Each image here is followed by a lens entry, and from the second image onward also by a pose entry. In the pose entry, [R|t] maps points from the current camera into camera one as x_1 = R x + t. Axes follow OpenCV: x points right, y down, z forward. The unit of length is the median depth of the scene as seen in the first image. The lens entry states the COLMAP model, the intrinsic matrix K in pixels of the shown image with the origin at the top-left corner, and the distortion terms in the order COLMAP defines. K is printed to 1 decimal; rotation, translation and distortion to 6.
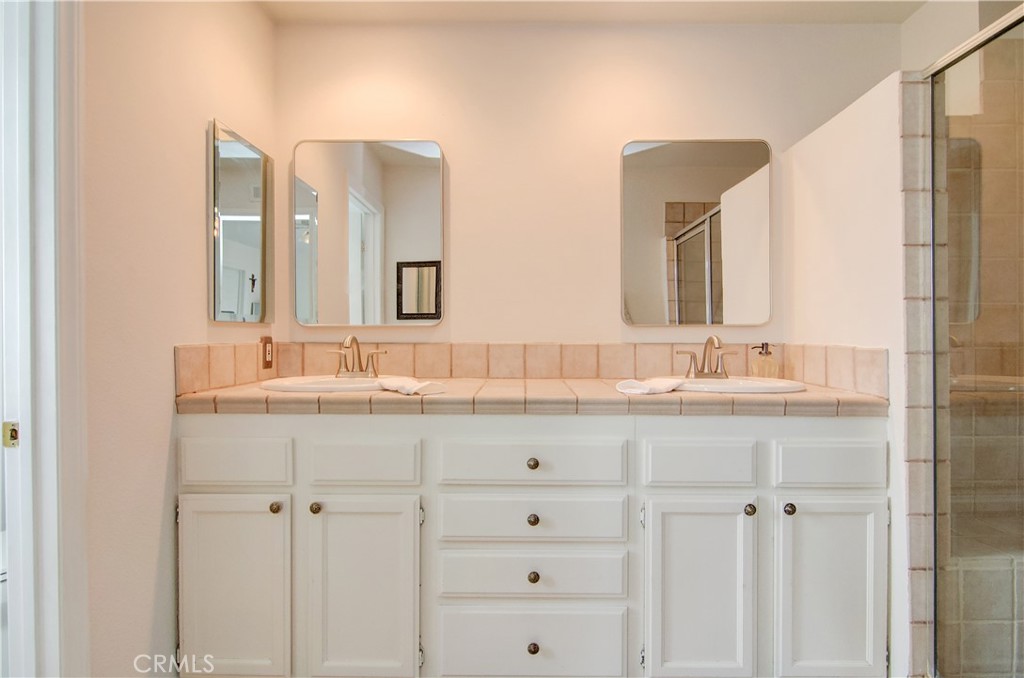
lens RADIAL K [[522.1, 0, 512.0], [0, 522.1, 339.0], [0, 0, 1]] dist [-0.000450, -0.001576]
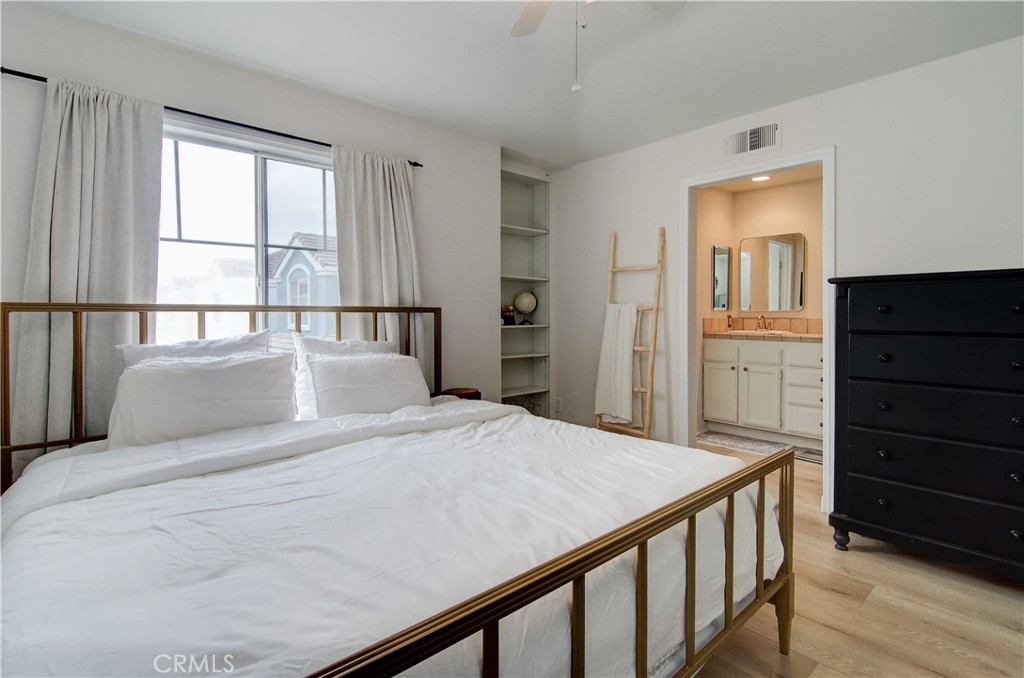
lens RADIAL K [[498.3, 0, 531.5], [0, 498.3, 317.8], [0, 0, 1]] dist [-0.000938, -0.000269]
pose [[0.696517, 0.005515, -0.717519, 0.696905], [-0.010146, 0.999946, -0.002163, 0.025441], [0.717469, 0.008787, 0.696535, -1.601287]]
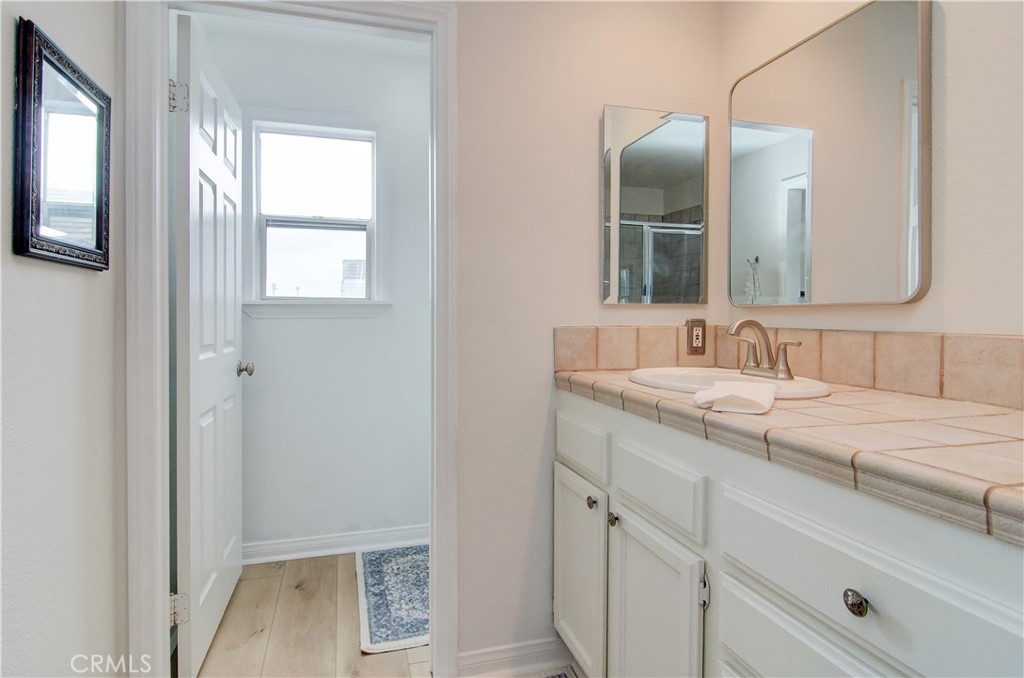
lens RADIAL K [[515.3, 0, 500.7], [0, 515.3, 315.5], [0, 0, 1]] dist [0.028609, -0.025027]
pose [[0.298888, 0.001604, -0.954287, 0.300318], [-0.009402, 0.999955, -0.001264, -0.007064], [0.954242, 0.009350, 0.298889, 0.450763]]
